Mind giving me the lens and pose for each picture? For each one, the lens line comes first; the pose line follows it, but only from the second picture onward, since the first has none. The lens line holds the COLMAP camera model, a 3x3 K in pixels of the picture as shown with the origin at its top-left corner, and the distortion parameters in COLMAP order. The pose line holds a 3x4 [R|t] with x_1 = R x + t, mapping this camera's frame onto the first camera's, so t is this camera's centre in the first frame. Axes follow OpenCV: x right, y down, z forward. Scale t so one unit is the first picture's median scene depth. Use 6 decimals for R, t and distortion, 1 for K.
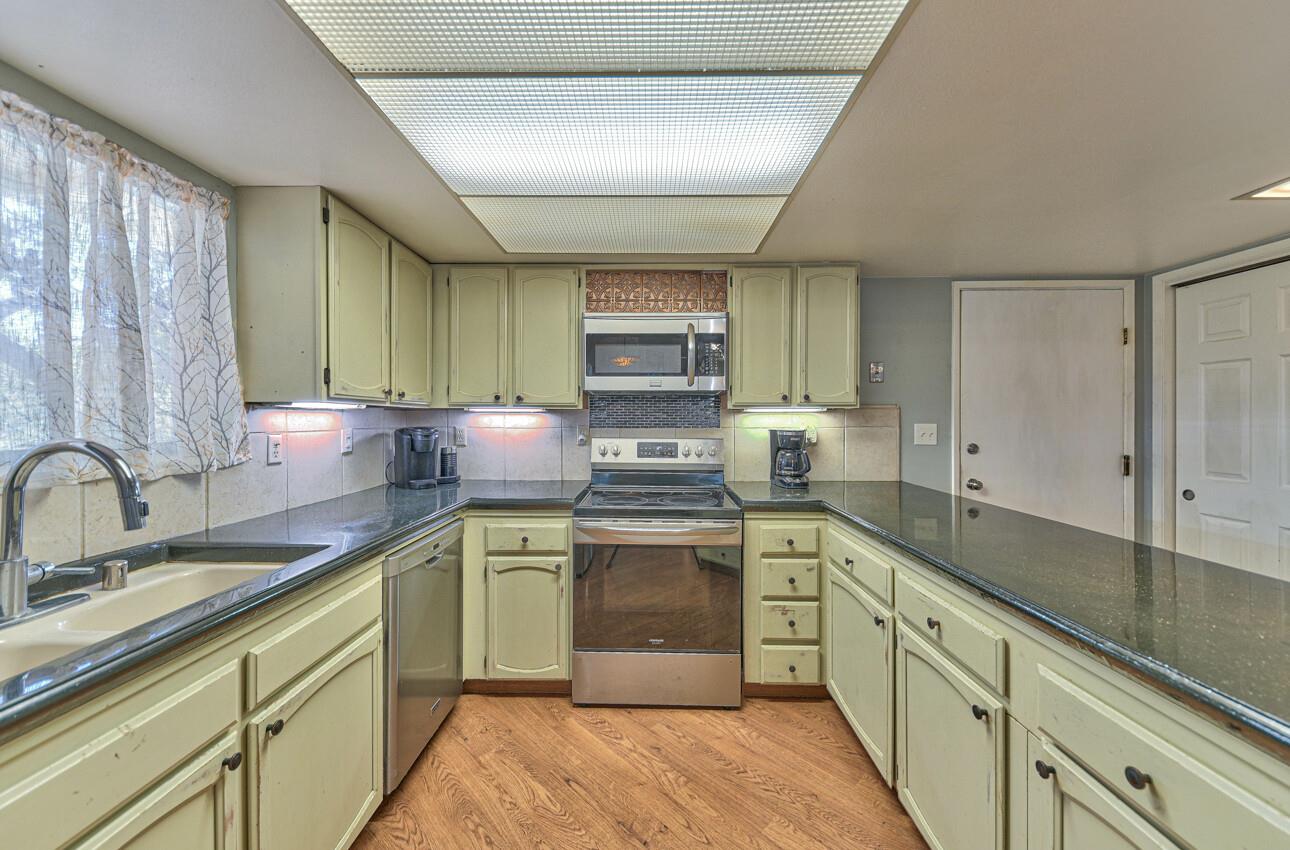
lens RADIAL K [[474.8, 0, 646.0], [0, 474.8, 420.6], [0, 0, 1]] dist [0.014092, -0.006263]
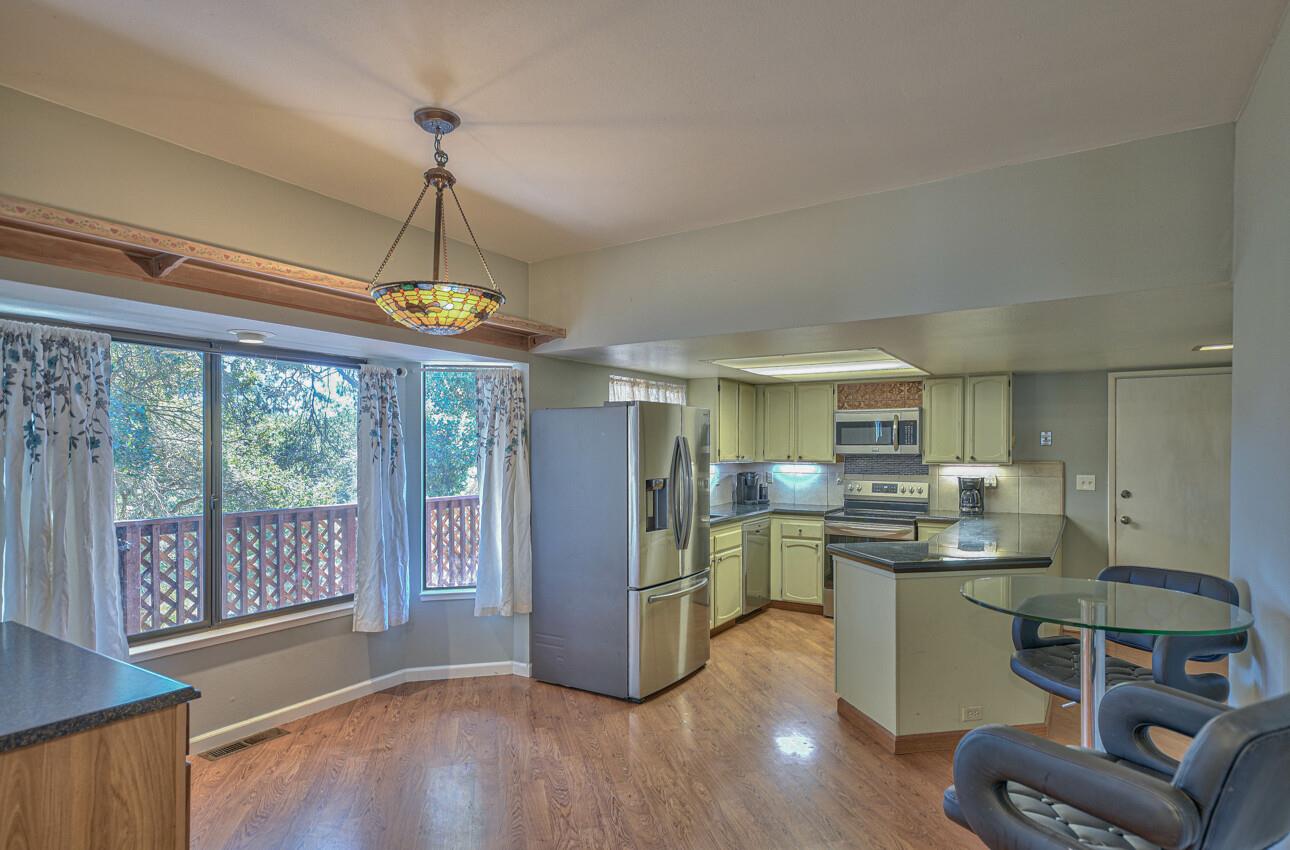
lens RADIAL K [[681.0, 0, 646.5], [0, 681.0, 456.1], [0, 0, 1]] dist [0.001228, 0.000224]
pose [[0.850720, 0.003151, -0.525610, 0.621078], [-0.001921, 0.999994, 0.002885, -0.060097], [0.525615, -0.001444, 0.850721, -1.574487]]
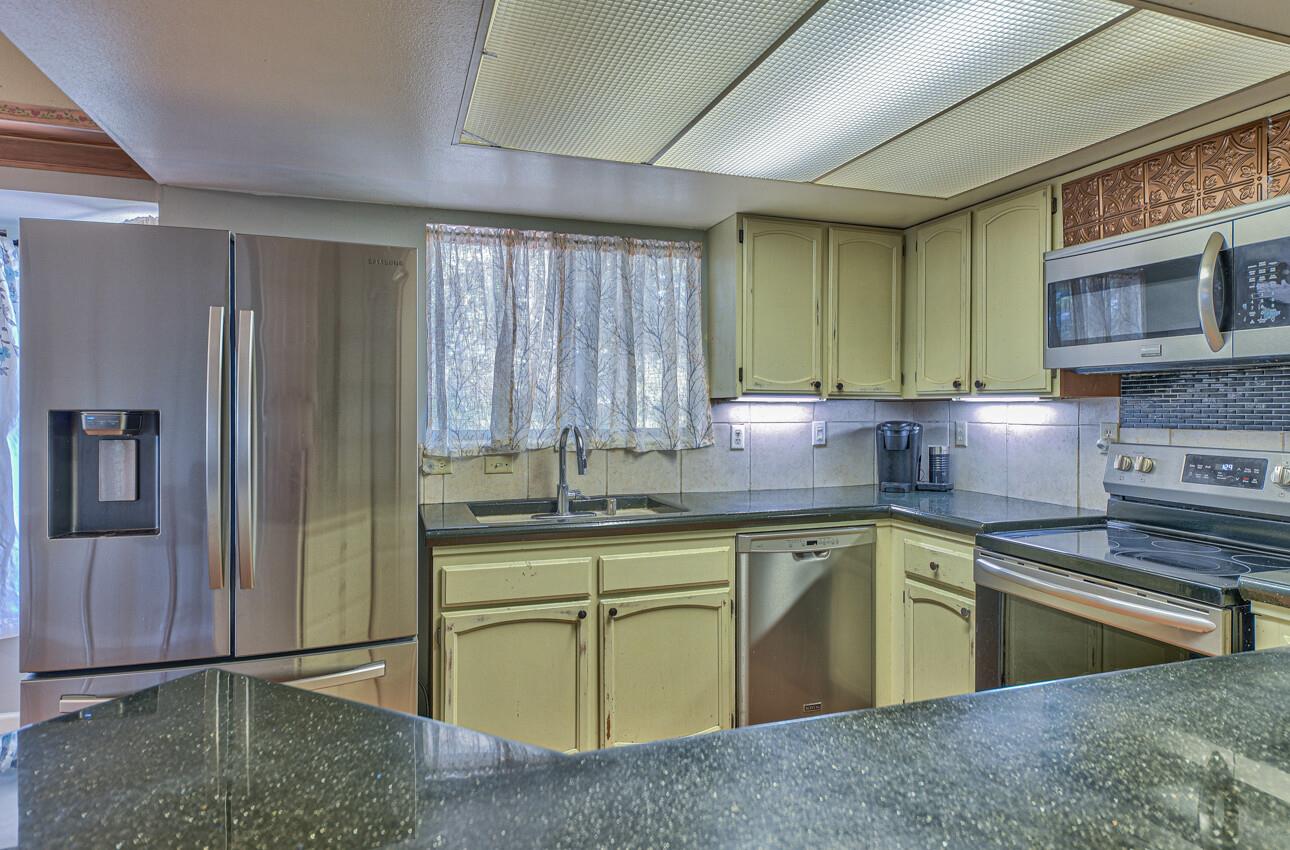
lens RADIAL K [[714.8, 0, 644.5], [0, 714.8, 411.5], [0, 0, 1]] dist [0.001501, 0.000224]
pose [[0.351314, 0.001136, -0.936257, 0.617125], [-0.004706, 0.999989, -0.000553, -0.001316], [0.936246, 0.004600, 0.351315, 0.124142]]
